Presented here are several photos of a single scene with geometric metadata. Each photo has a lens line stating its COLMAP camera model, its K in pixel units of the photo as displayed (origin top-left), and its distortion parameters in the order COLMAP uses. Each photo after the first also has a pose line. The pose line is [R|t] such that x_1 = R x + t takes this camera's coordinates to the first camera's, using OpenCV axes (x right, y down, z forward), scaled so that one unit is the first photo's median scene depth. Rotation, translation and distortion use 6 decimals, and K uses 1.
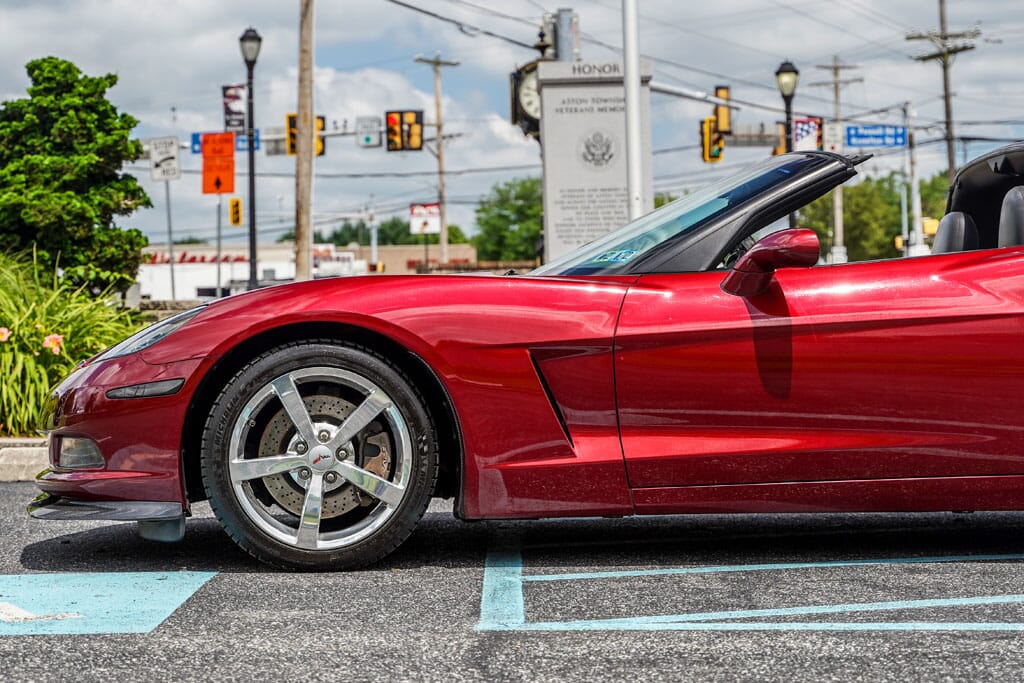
lens RADIAL K [[2219.4, 0, 512.0], [0, 2219.4, 341.5], [0, 0, 1]] dist [0.103431, 0.242644]
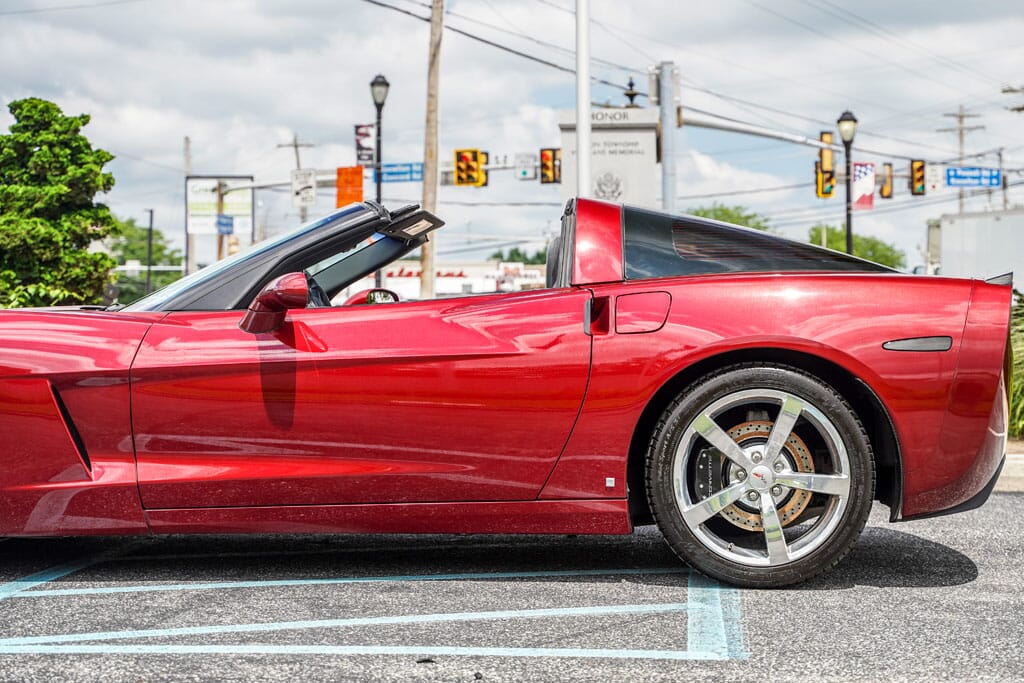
lens RADIAL K [[1939.1, 0, 641.8], [0, 1939.1, 340.6], [0, 0, 1]] dist [0.122437, 0.112769]
pose [[0.999376, 0.018682, -0.029974, 0.132627], [-0.018828, 0.999812, -0.004606, -0.006659], [0.029882, 0.005167, 0.999540, 0.021728]]
